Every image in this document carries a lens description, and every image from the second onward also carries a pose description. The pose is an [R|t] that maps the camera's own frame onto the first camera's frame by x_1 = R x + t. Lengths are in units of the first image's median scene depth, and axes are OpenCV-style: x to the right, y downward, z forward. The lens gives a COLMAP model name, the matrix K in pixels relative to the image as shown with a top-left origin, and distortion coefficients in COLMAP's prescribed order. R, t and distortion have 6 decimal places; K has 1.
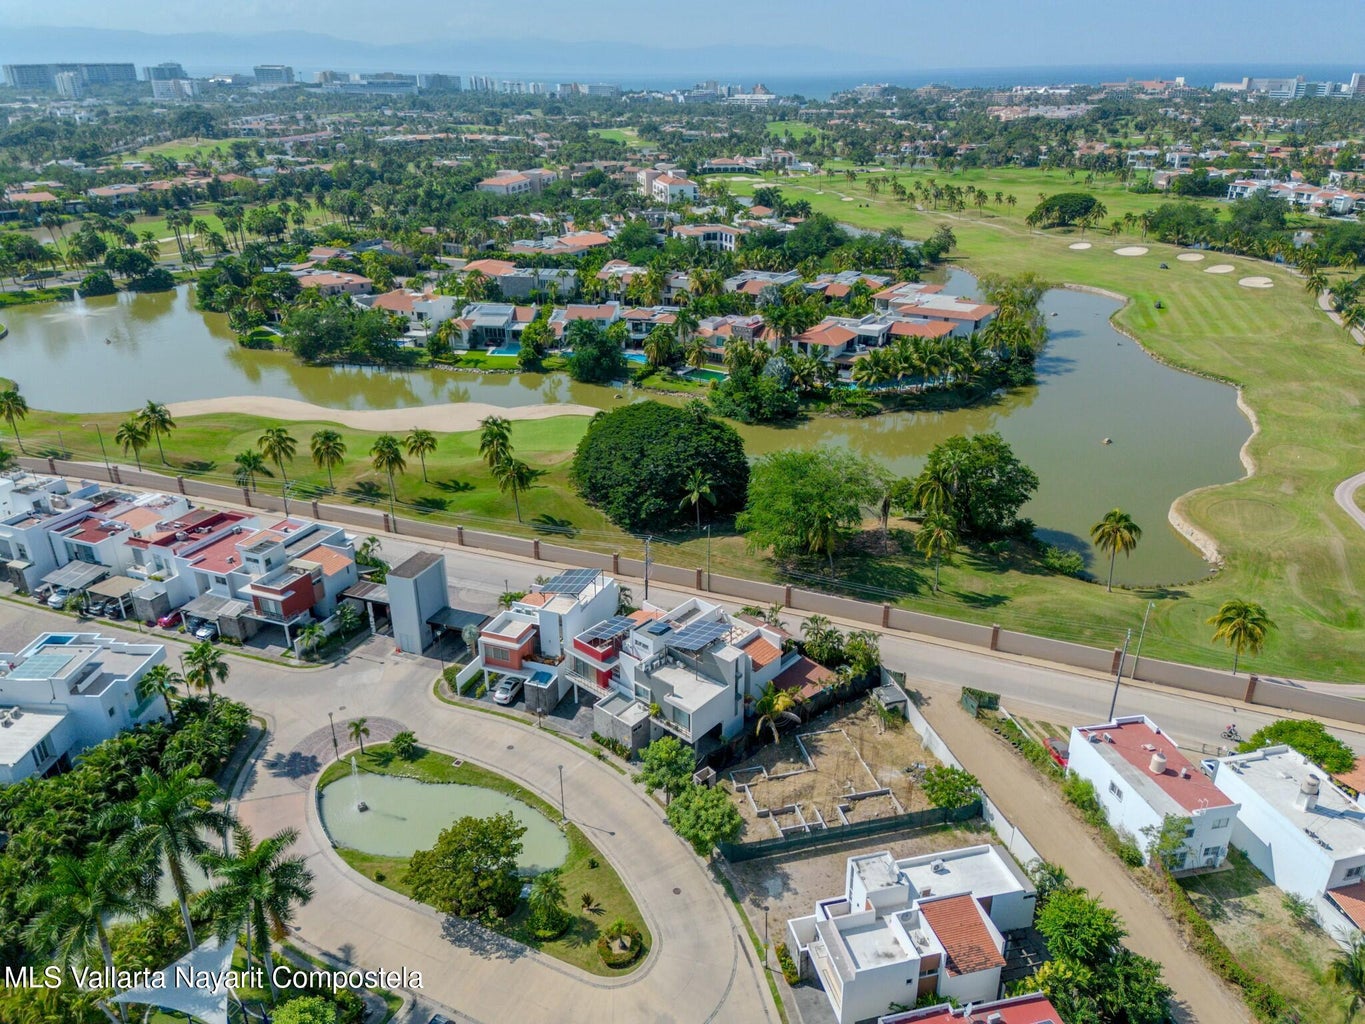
lens RADIAL K [[930.5, 0, 682.5], [0, 930.5, 512.0], [0, 0, 1]] dist [0.294489, -0.311098]
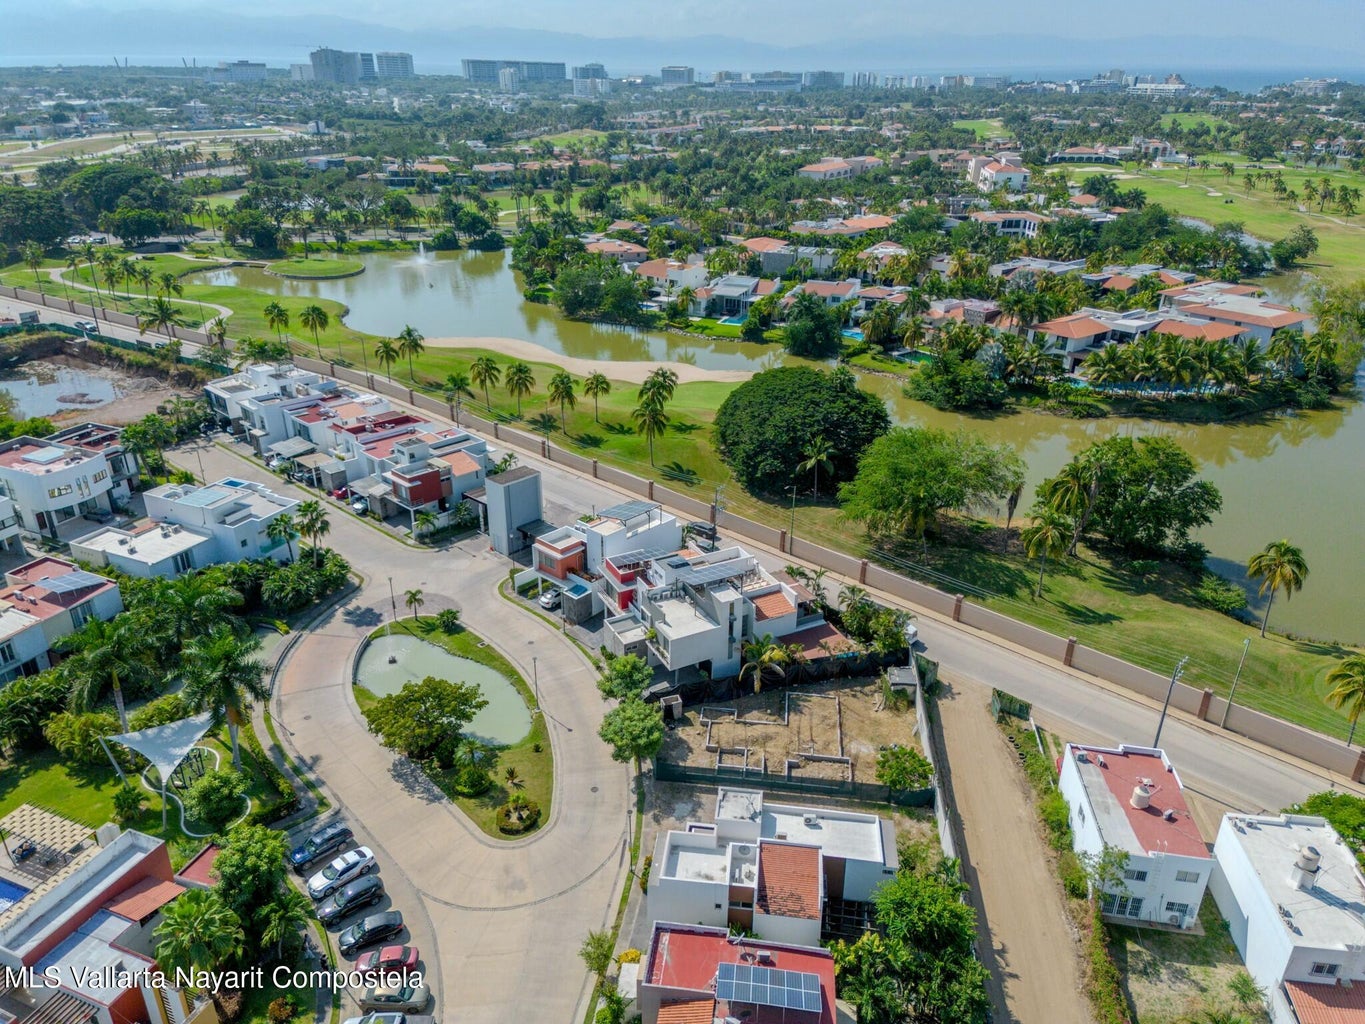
lens RADIAL K [[930.5, 0, 682.5], [0, 930.5, 512.0], [0, 0, 1]] dist [0.294489, -0.311098]
pose [[0.931156, 0.159381, -0.327943, 0.198165], [-0.159239, 0.986858, 0.027474, 0.026711], [0.328012, 0.026639, 0.944298, 0.022709]]
